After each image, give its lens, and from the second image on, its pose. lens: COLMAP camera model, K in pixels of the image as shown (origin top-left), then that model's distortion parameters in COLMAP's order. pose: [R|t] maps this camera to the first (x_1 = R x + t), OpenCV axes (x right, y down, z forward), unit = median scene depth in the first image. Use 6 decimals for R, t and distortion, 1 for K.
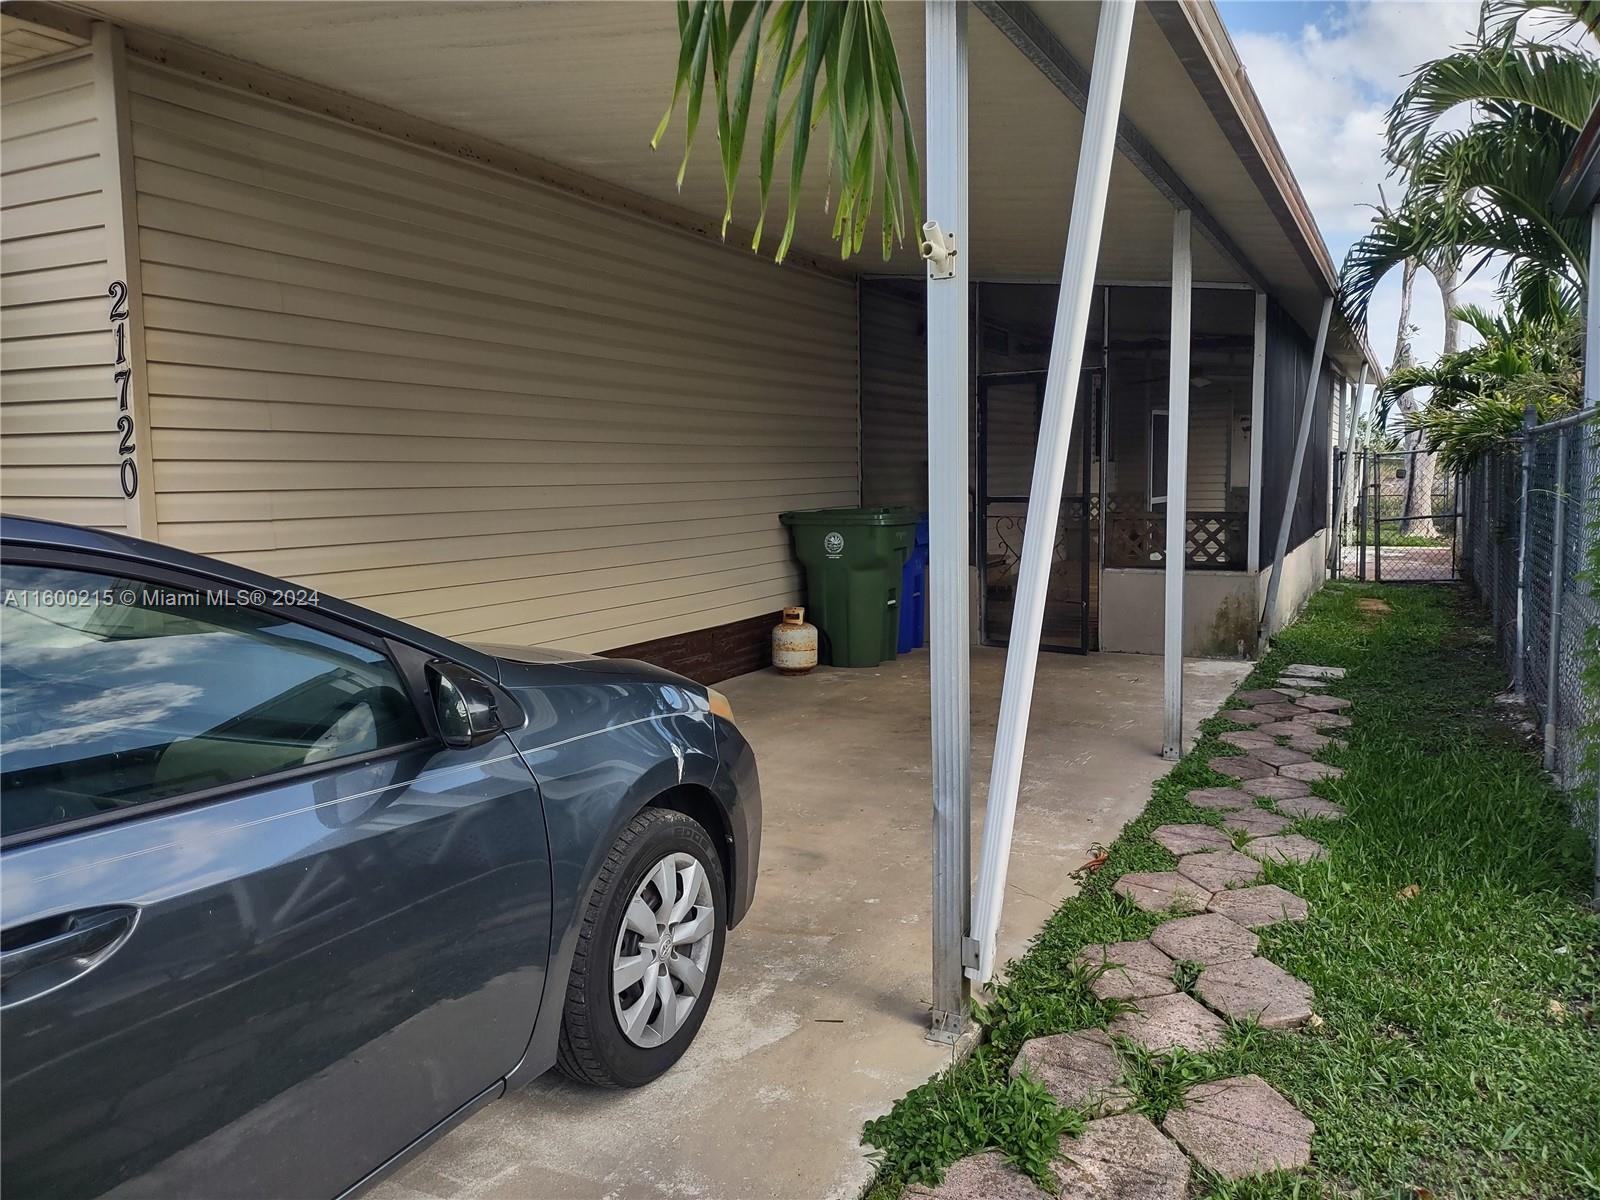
lens RADIAL K [[1174.3, 0, 800.0], [0, 1174.3, 600.0], [0, 0, 1]] dist [0.074171, -0.093918]
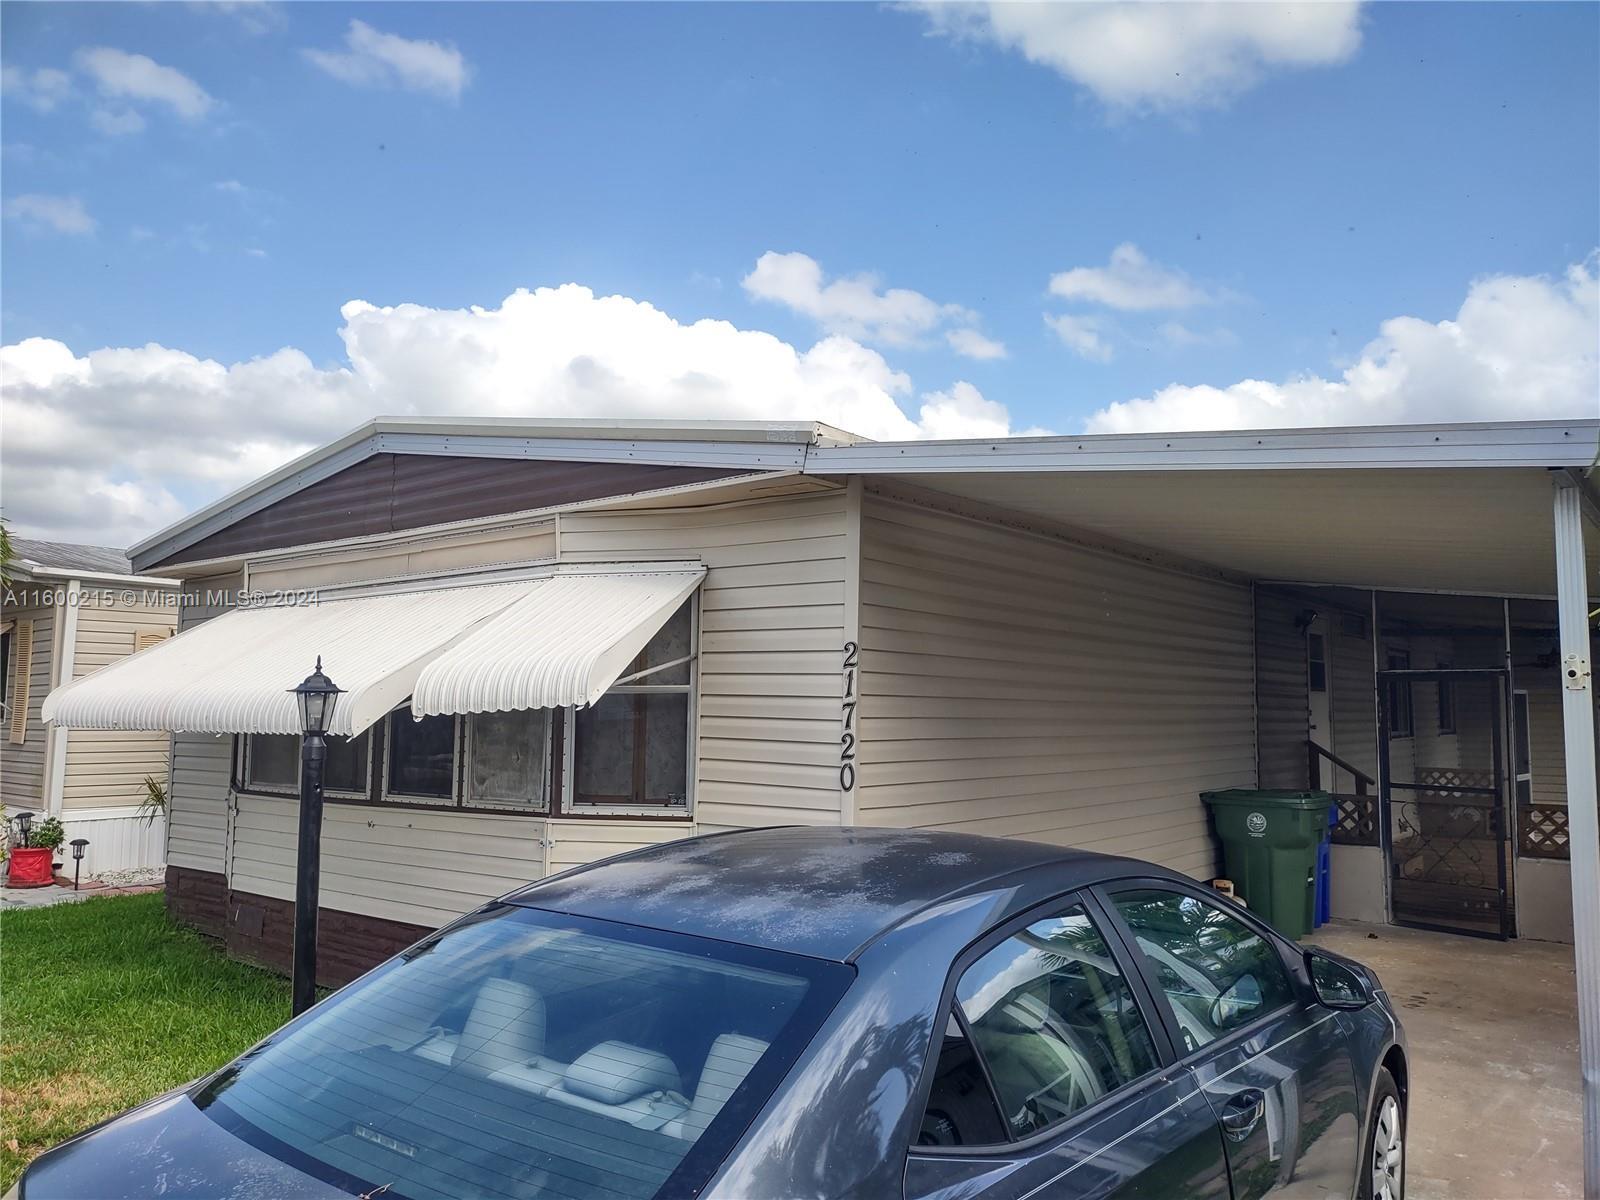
lens RADIAL K [[1174.3, 0, 800.0], [0, 1174.3, 600.0], [0, 0, 1]] dist [0.074171, -0.093918]
pose [[0.980432, 0.007127, -0.196730, -0.178126], [-0.045876, 0.980101, -0.193124, -0.018518], [0.191439, 0.198370, 0.961250, -0.206532]]
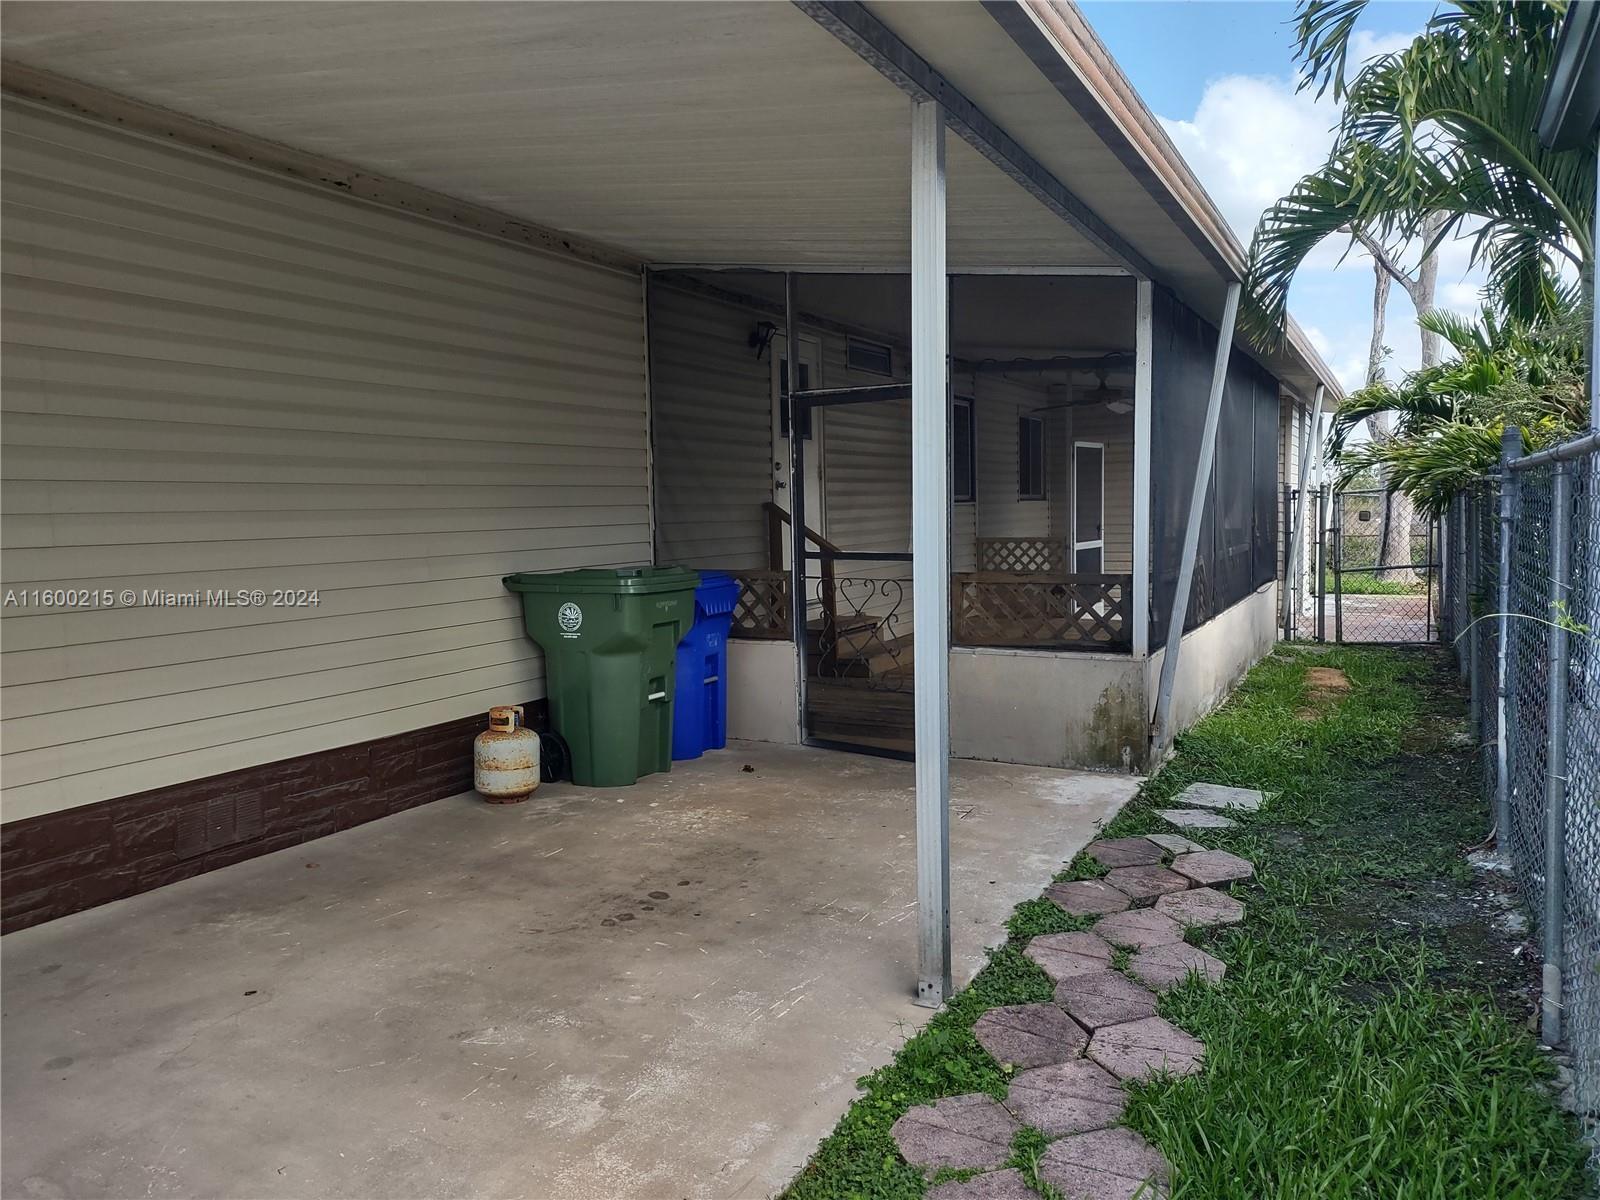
lens RADIAL K [[1156.9, 0, 800.0], [0, 1156.9, 600.0], [0, 0, 1]] dist [0.093618, -0.110986]
pose [[0.999998, -0.000925, -0.001780, 0.177266], [0.000876, 0.999622, -0.027492, -0.040050], [0.001805, 0.027490, 0.999620, 0.280655]]
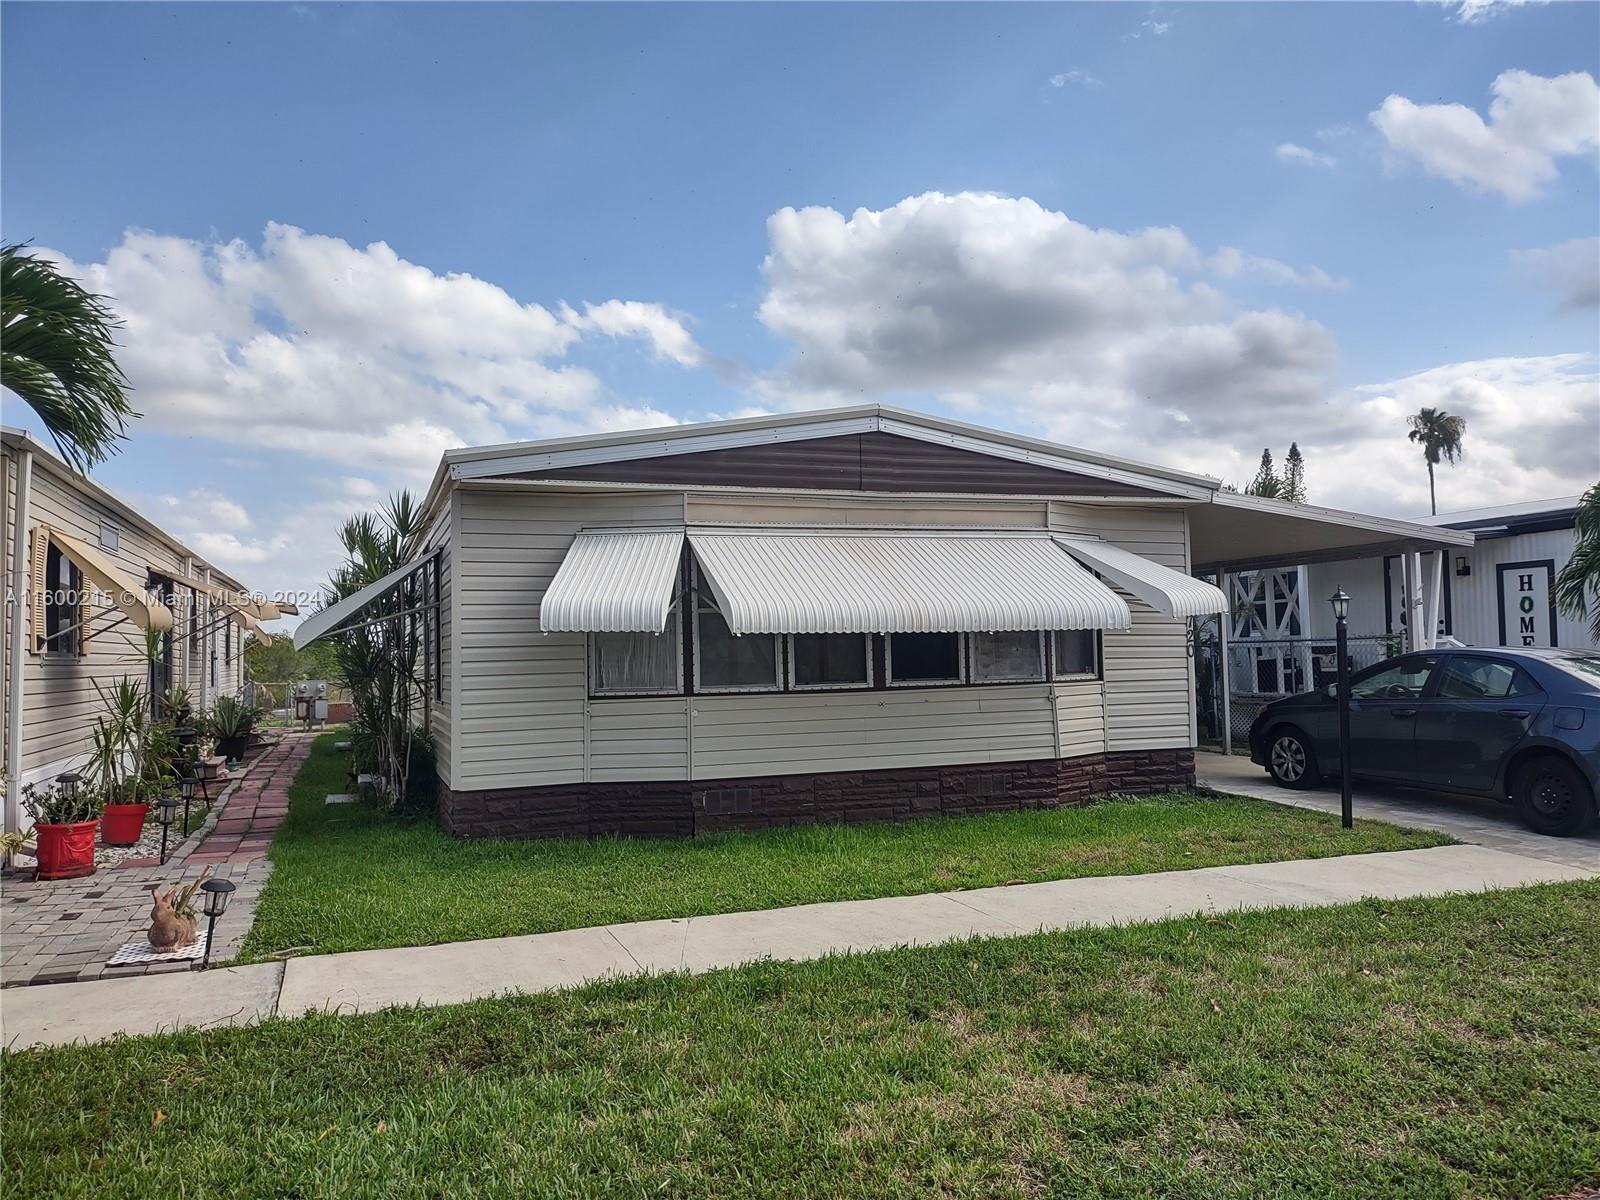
lens RADIAL K [[1177.1, 0, 775.3], [0, 1177.1, 603.8], [0, 0, 1]] dist [0.106062, -0.134018]
pose [[0.685945, 0.037990, 0.726661, -1.751452], [0.083822, 0.987863, -0.130771, 0.041809], [-0.722810, 0.150612, 0.674435, -0.129642]]
